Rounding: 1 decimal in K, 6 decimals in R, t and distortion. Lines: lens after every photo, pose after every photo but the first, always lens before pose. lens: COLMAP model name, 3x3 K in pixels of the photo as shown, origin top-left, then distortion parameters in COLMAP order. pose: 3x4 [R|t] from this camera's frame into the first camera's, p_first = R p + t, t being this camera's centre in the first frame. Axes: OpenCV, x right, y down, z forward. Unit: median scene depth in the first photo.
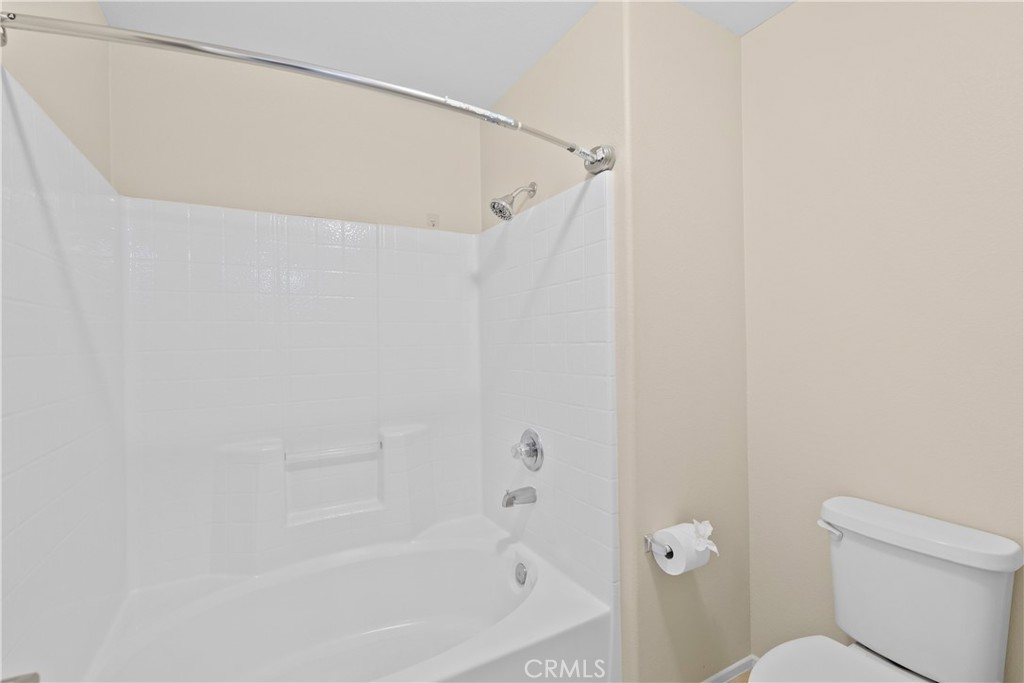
lens RADIAL K [[465.2, 0, 515.2], [0, 465.2, 343.7], [0, 0, 1]] dist [-0.013182, 0.005781]
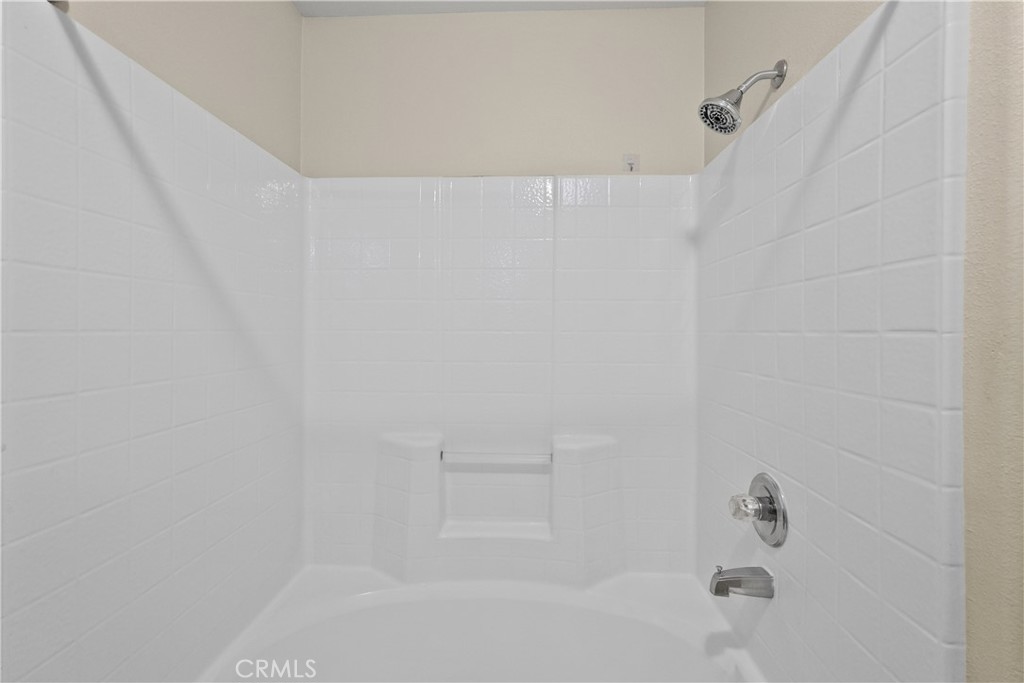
lens RADIAL K [[465.2, 0, 509.0], [0, 465.2, 330.5], [0, 0, 1]] dist [-0.013182, 0.005781]
pose [[0.848981, 0.020780, -0.528014, 0.063634], [-0.020177, 0.999773, 0.006904, 0.000453], [0.528038, 0.004792, 0.849207, 0.318542]]
